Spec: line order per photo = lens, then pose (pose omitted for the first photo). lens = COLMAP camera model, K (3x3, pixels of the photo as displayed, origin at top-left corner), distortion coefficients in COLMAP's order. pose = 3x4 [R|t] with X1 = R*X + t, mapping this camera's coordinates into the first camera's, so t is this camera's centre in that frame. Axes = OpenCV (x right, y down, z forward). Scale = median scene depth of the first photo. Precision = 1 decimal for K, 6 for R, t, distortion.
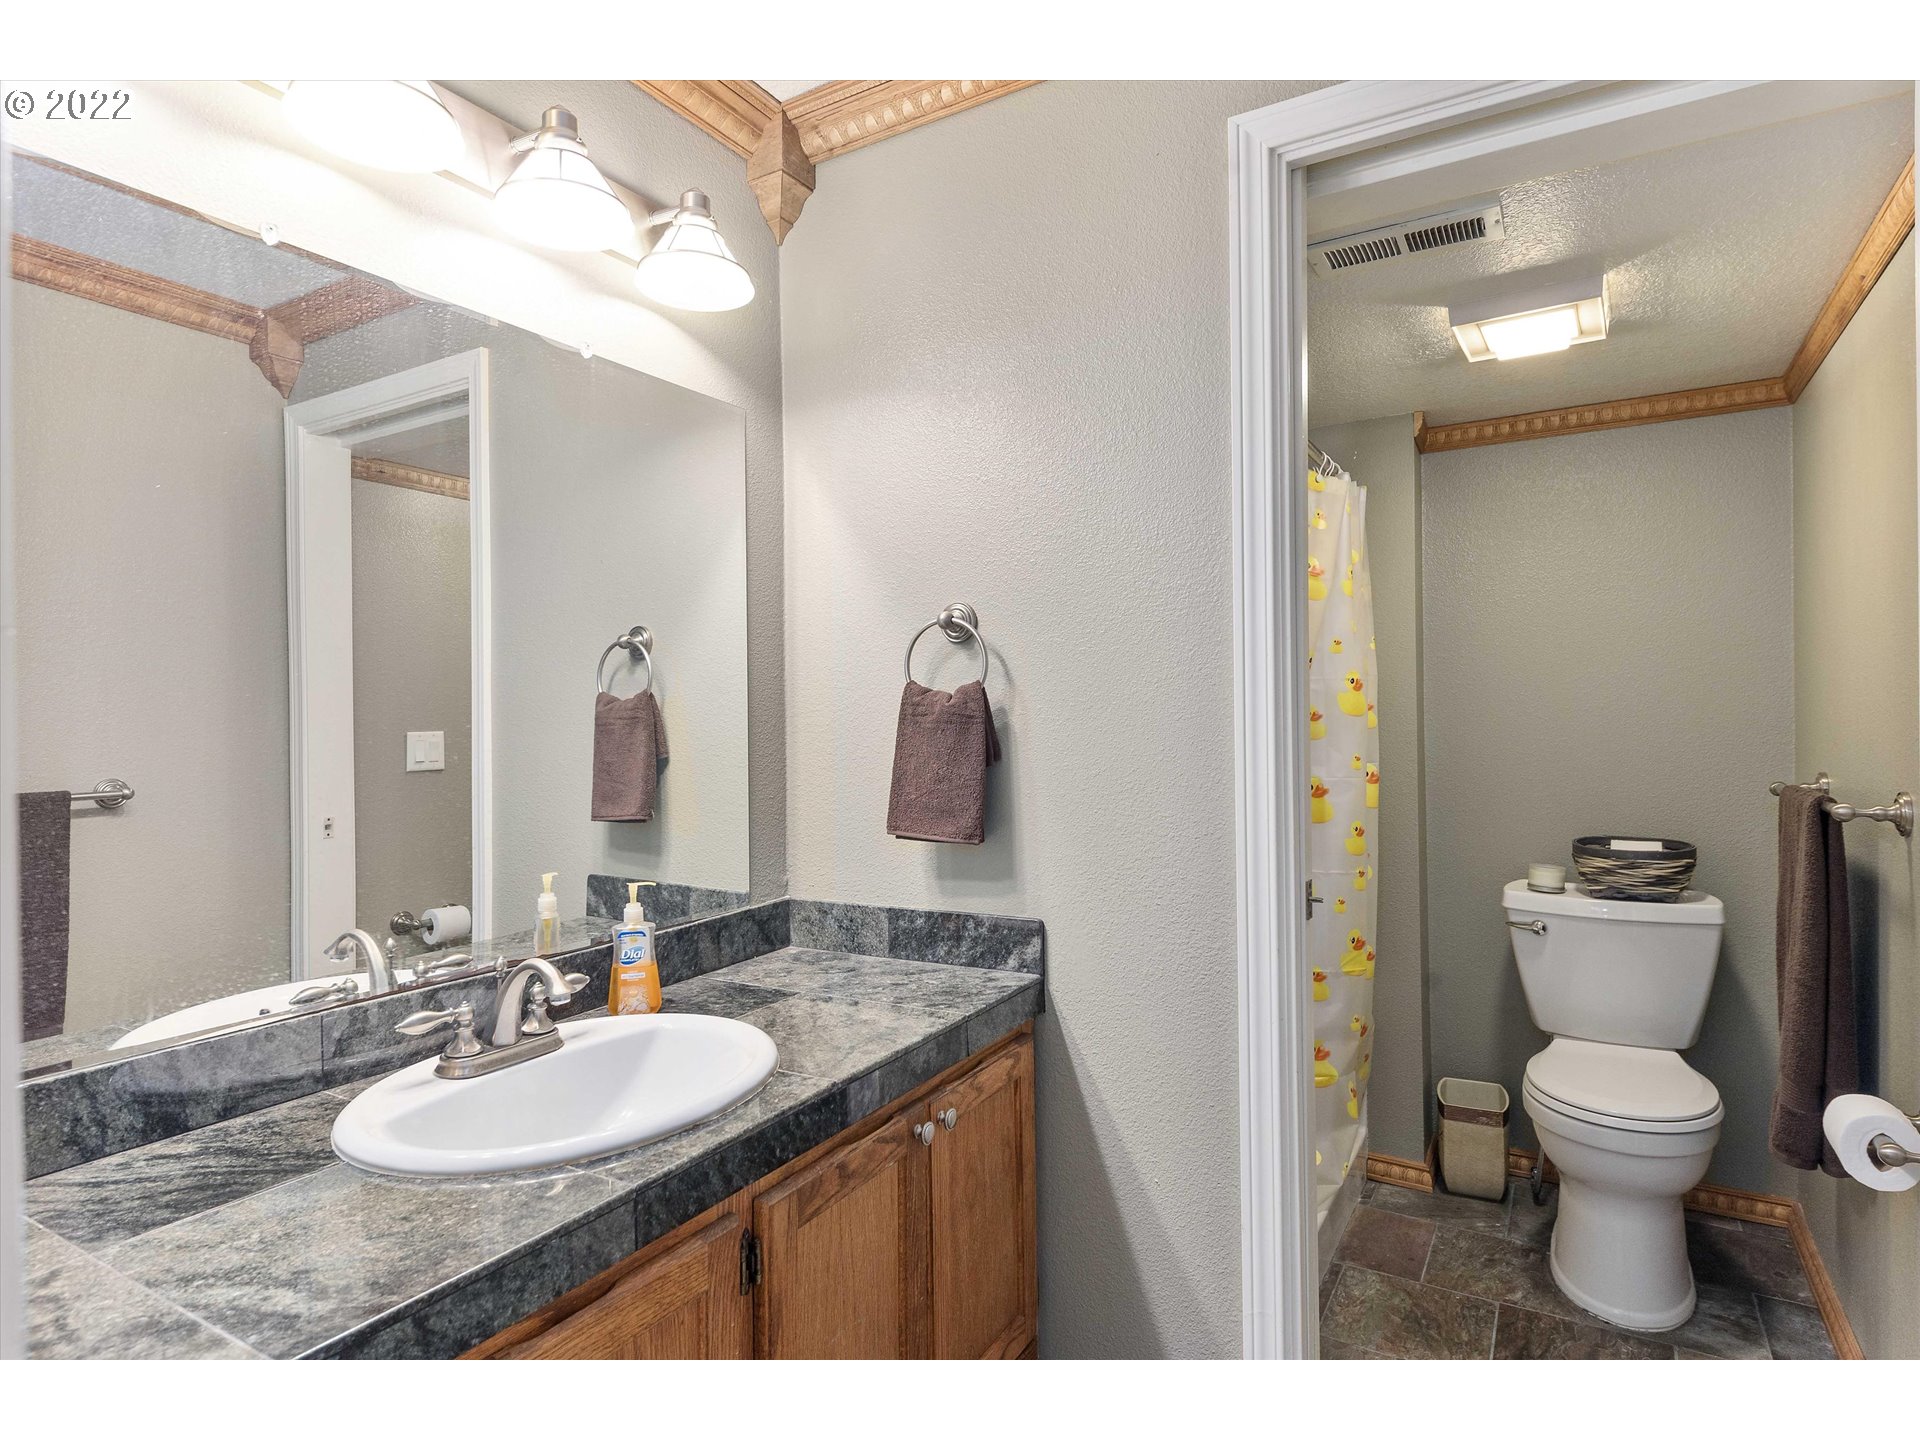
lens RADIAL K [[672.7, 0, 958.7], [0, 672.7, 714.0], [0, 0, 1]] dist [0.022980, -0.008096]
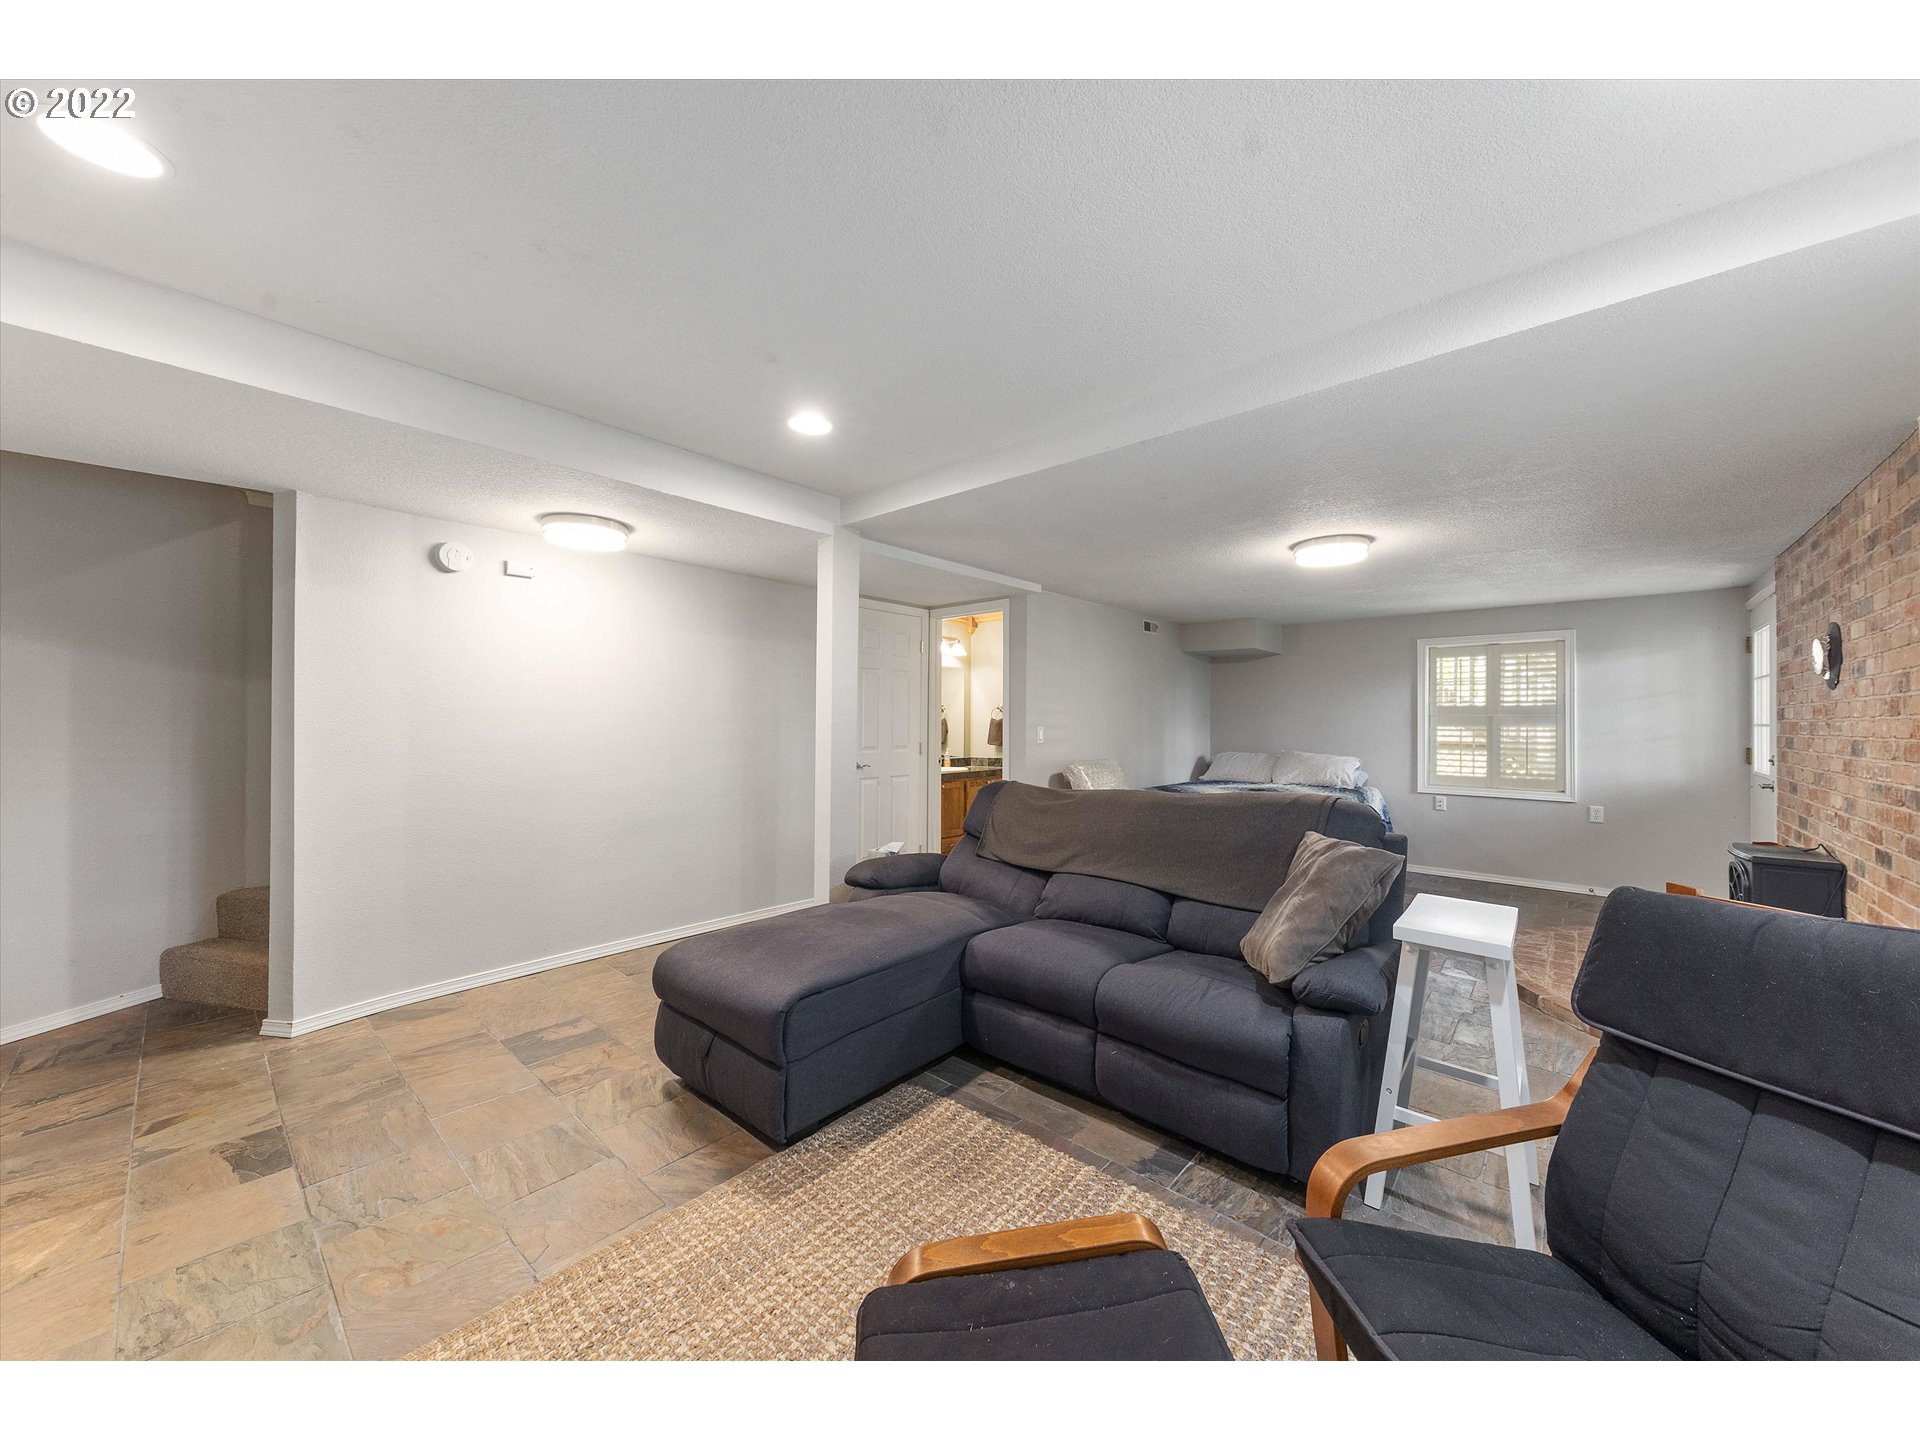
lens RADIAL K [[672.7, 0, 958.7], [0, 672.7, 714.0], [0, 0, 1]] dist [0.022980, -0.008096]
pose [[0.963285, 0.015543, -0.268030, 1.158109], [-0.018960, 0.999769, -0.010167, -0.017027], [0.267810, 0.014875, 0.963357, -4.459171]]
